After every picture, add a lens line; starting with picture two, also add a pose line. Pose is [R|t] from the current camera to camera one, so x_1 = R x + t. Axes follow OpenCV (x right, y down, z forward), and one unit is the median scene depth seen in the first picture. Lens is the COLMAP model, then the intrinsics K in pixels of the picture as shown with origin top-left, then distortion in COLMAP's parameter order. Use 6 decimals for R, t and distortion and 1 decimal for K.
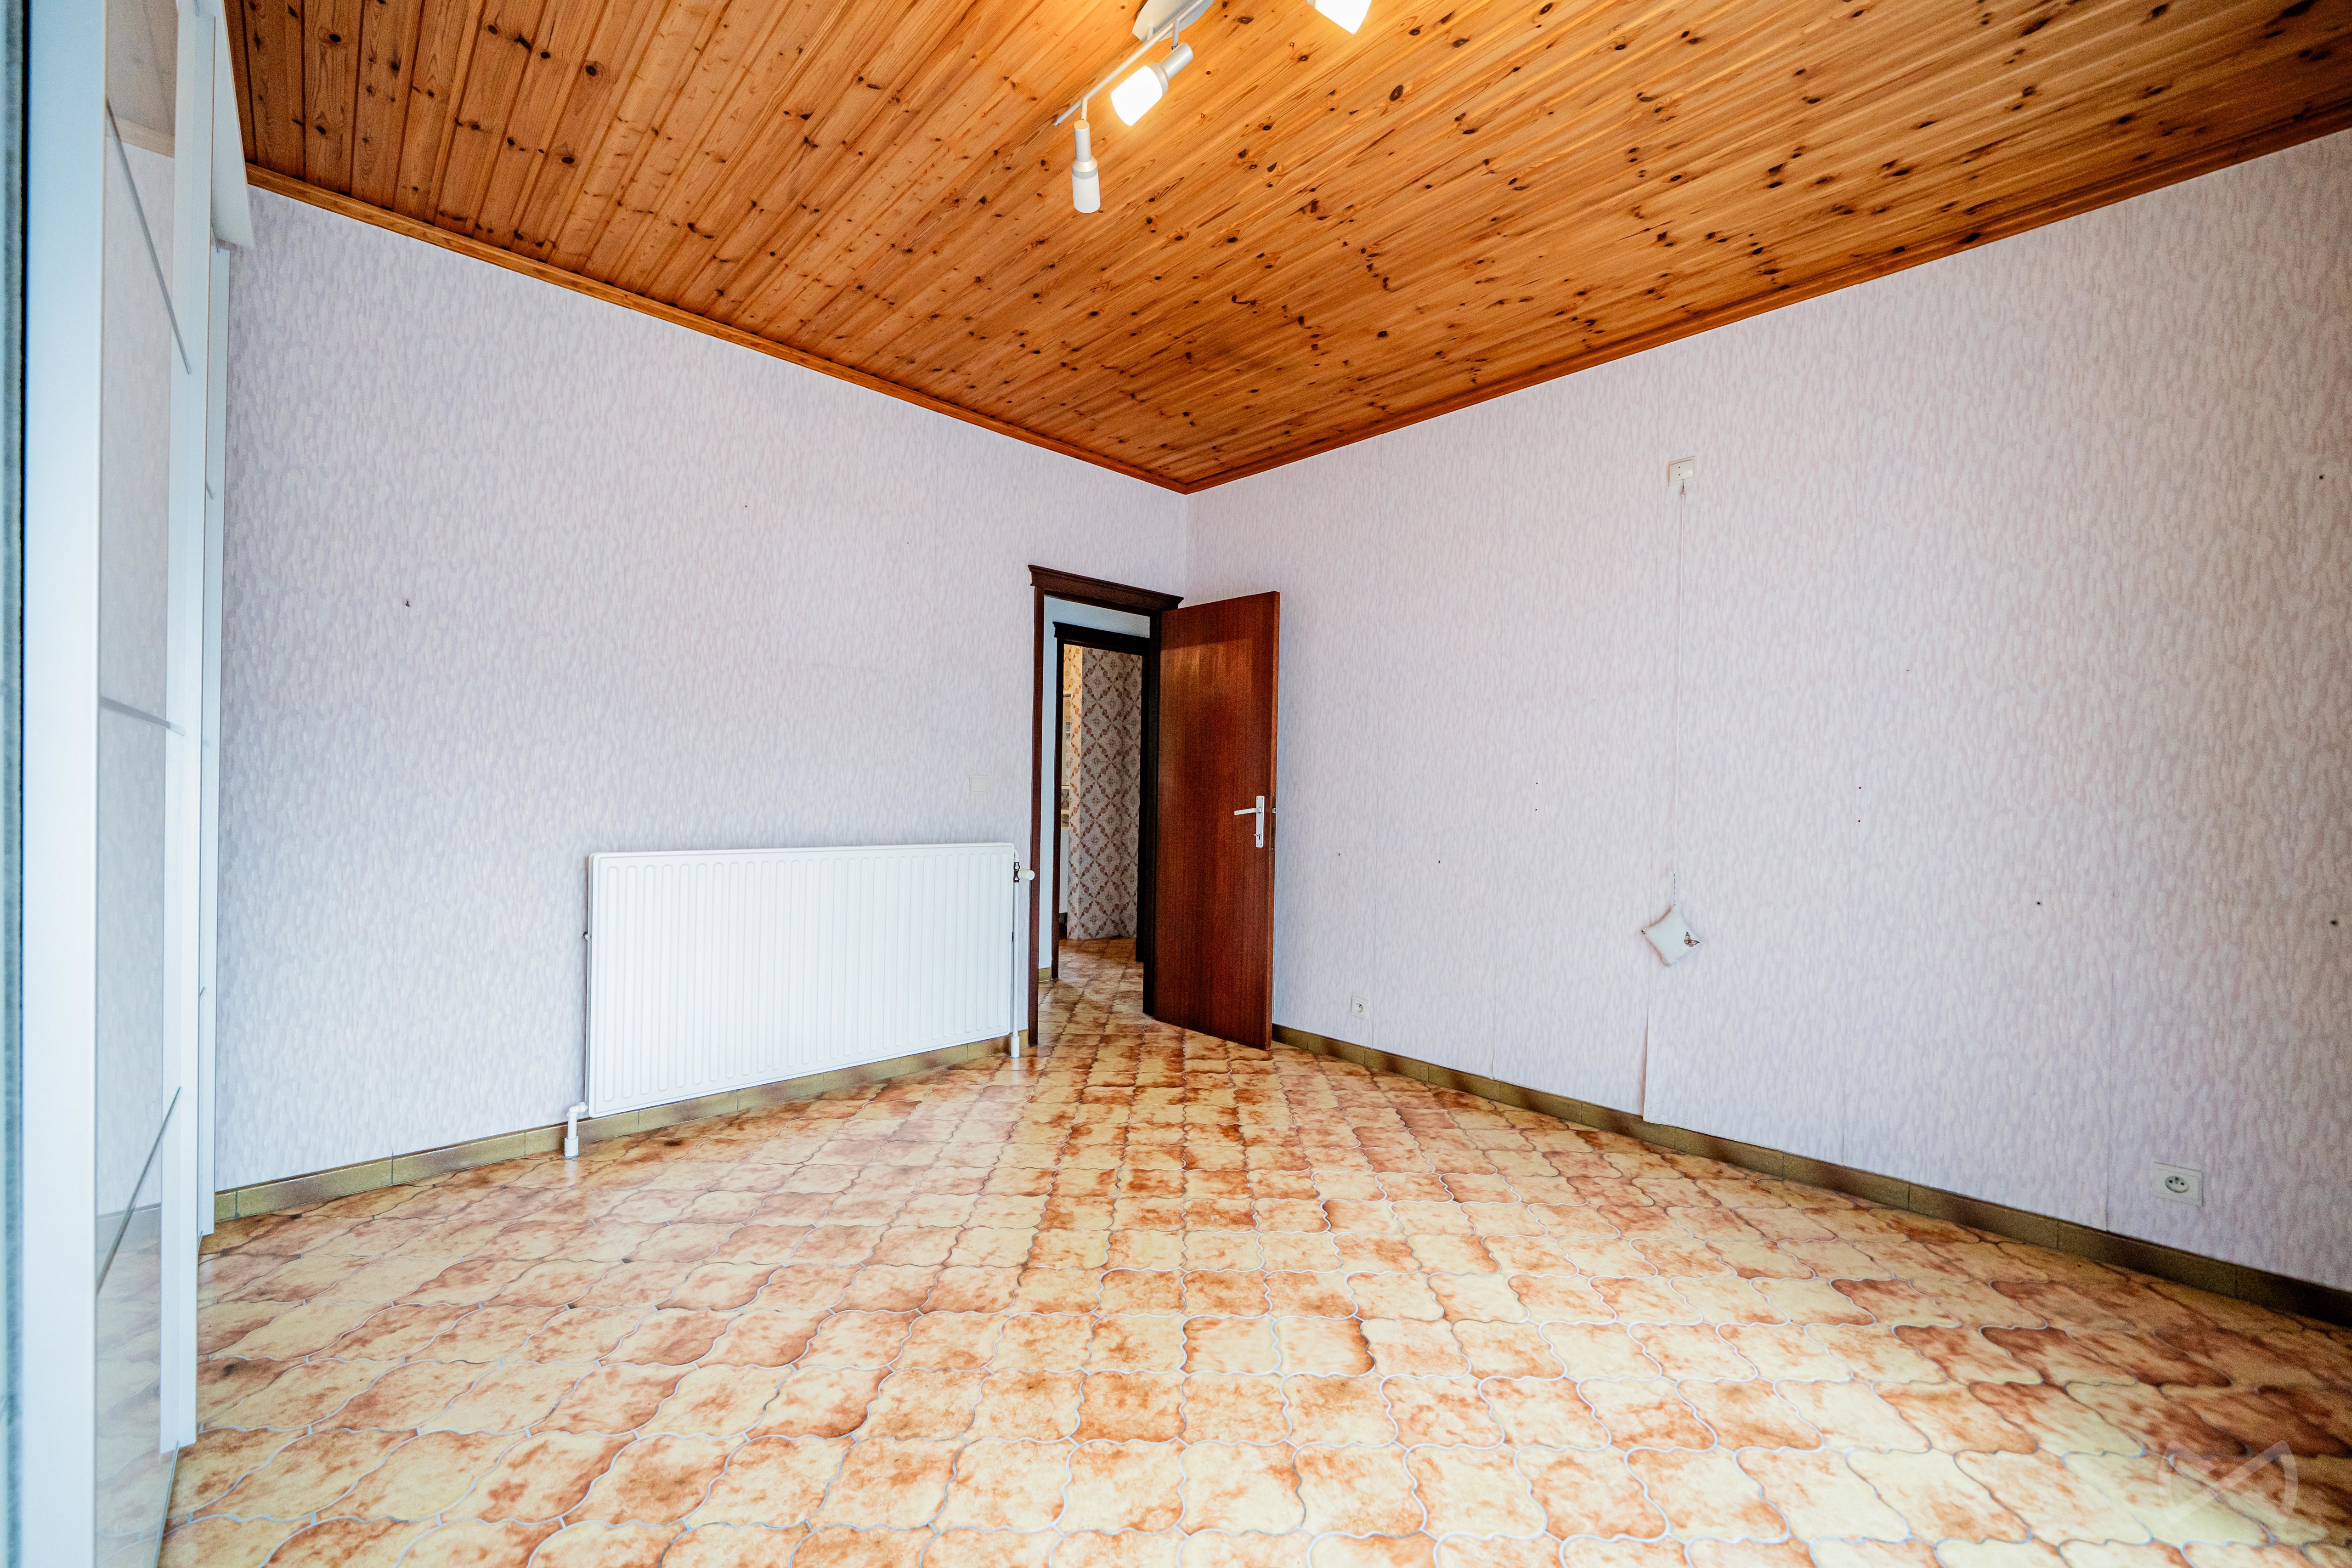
lens RADIAL K [[892.0, 0, 1183.4], [0, 892.0, 792.1], [0, 0, 1]] dist [-0.003028, -0.000360]
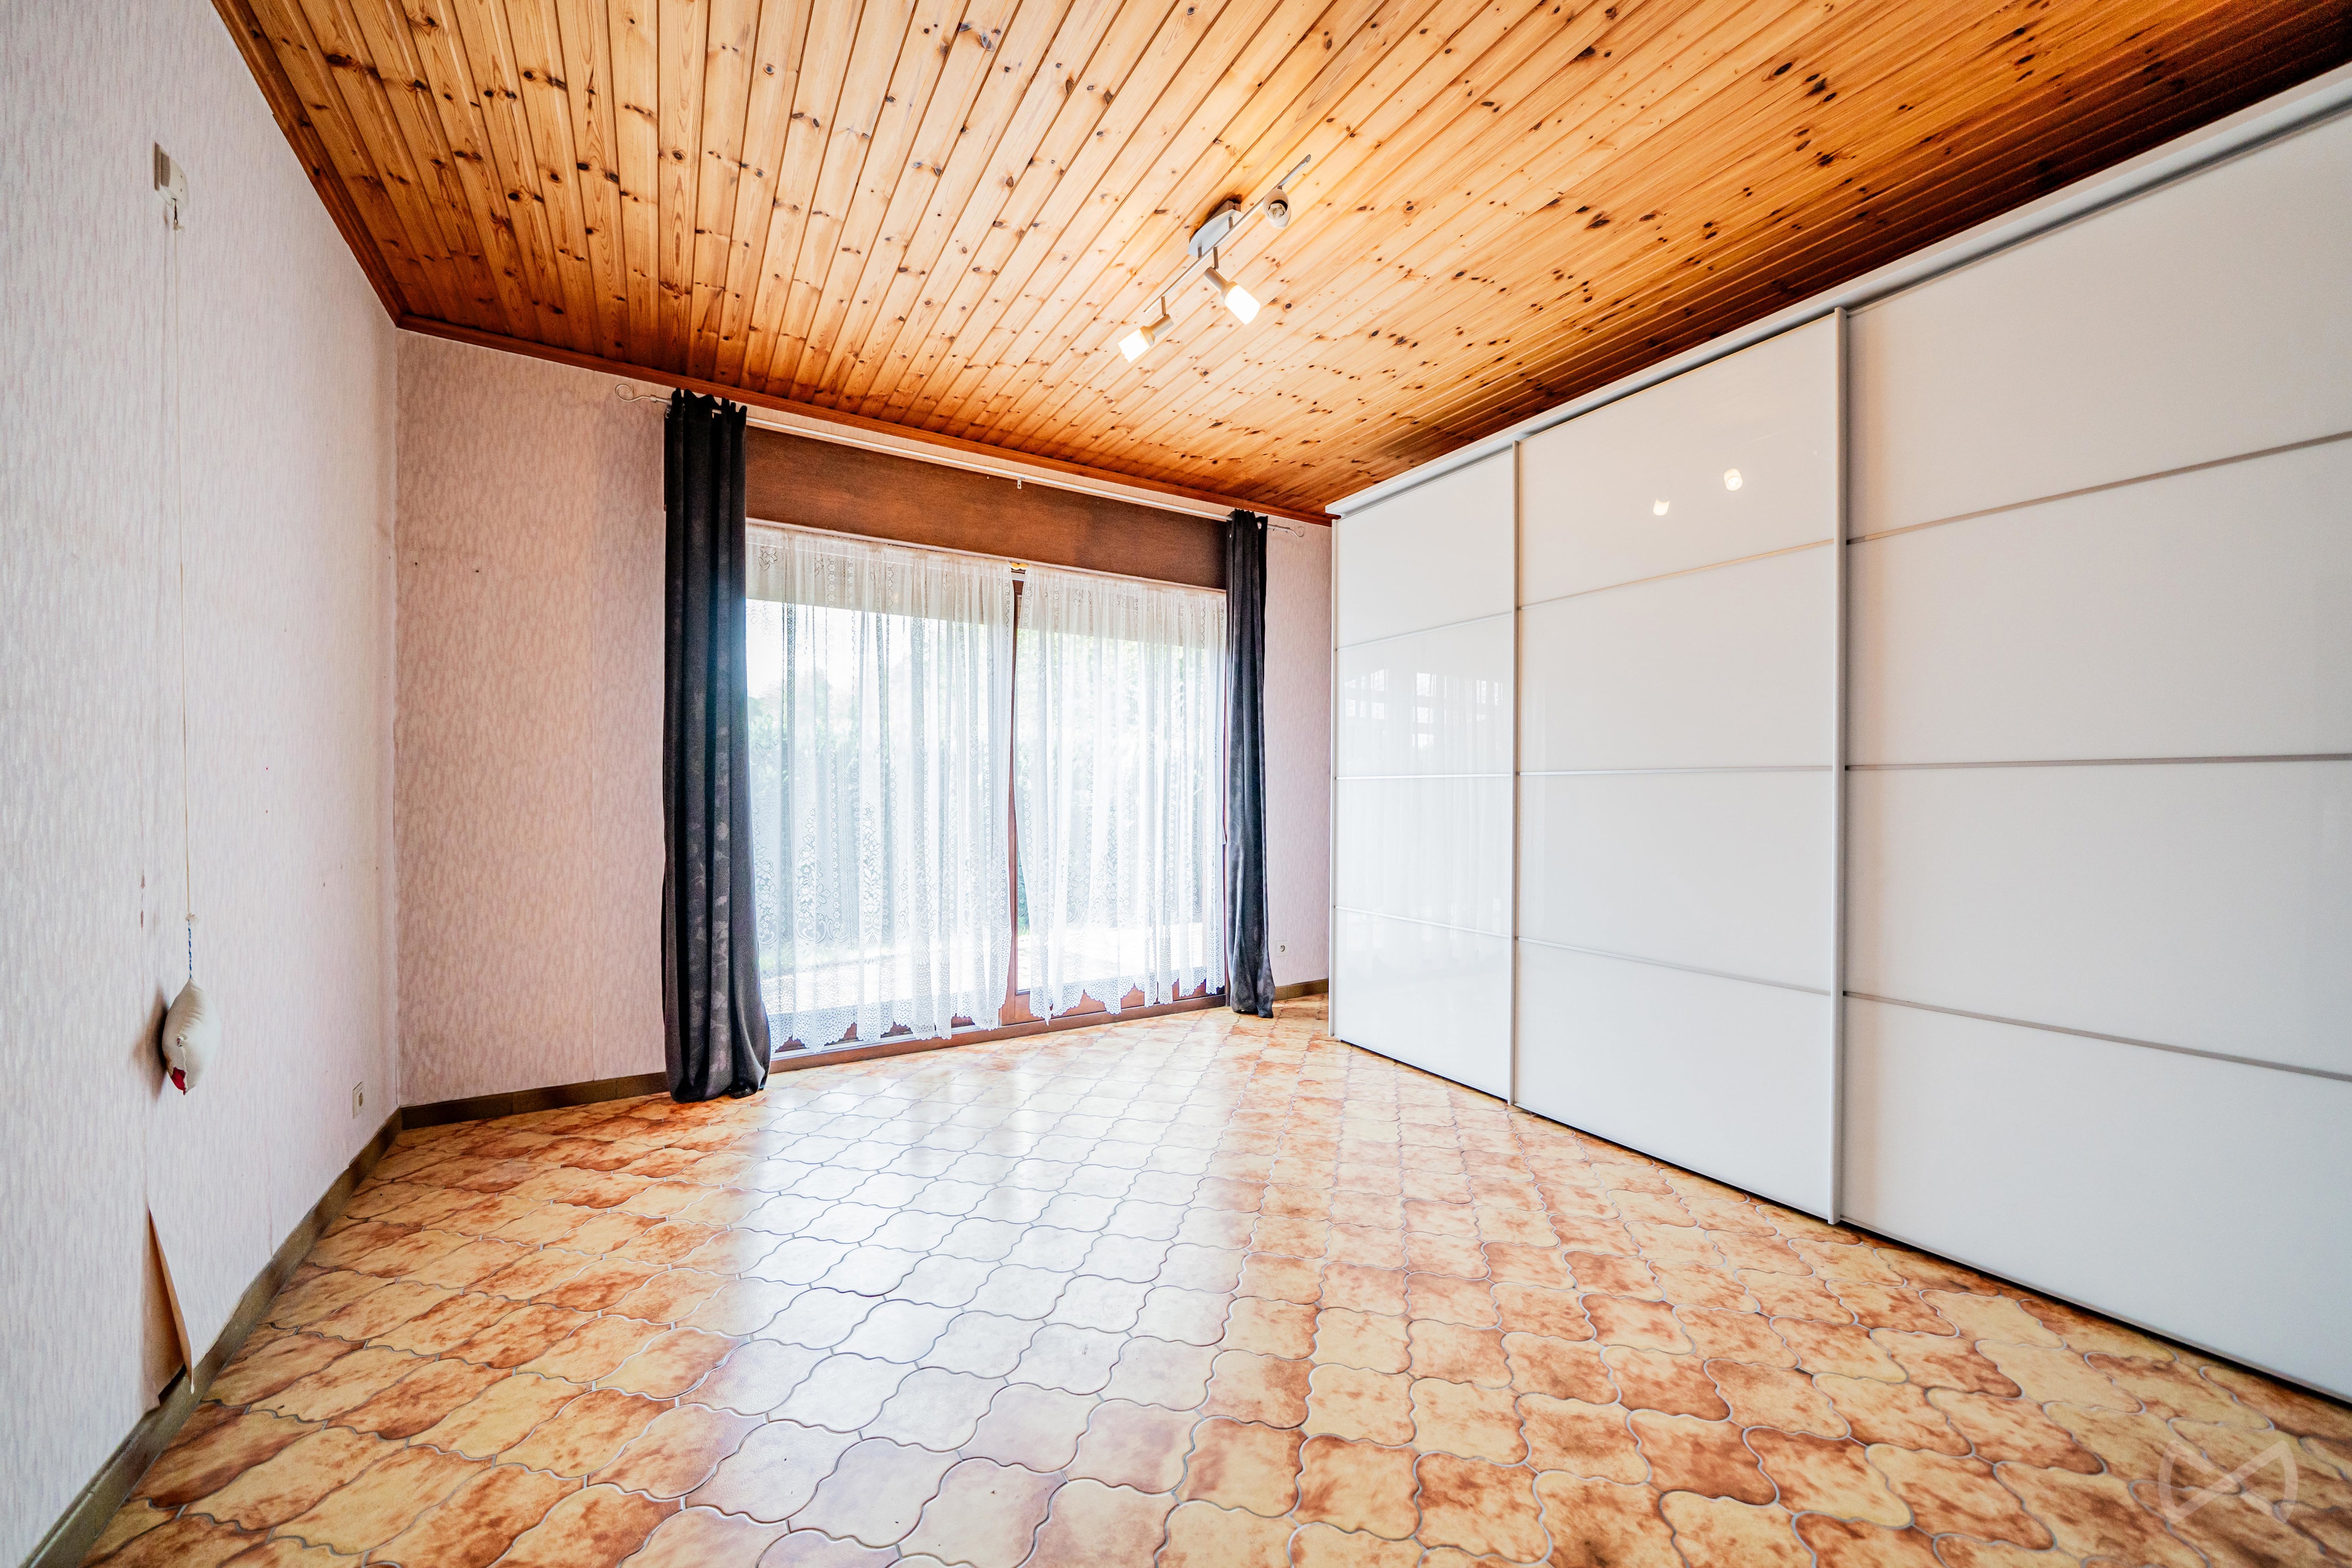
lens RADIAL K [[892.0, 0, 1173.2], [0, 892.0, 793.1], [0, 0, 1]] dist [-0.003028, -0.000360]
pose [[-0.972723, -0.020994, 0.231016, -0.237716], [-0.020227, 0.999779, 0.005690, -0.006114], [-0.231084, 0.000862, -0.972933, 1.969036]]
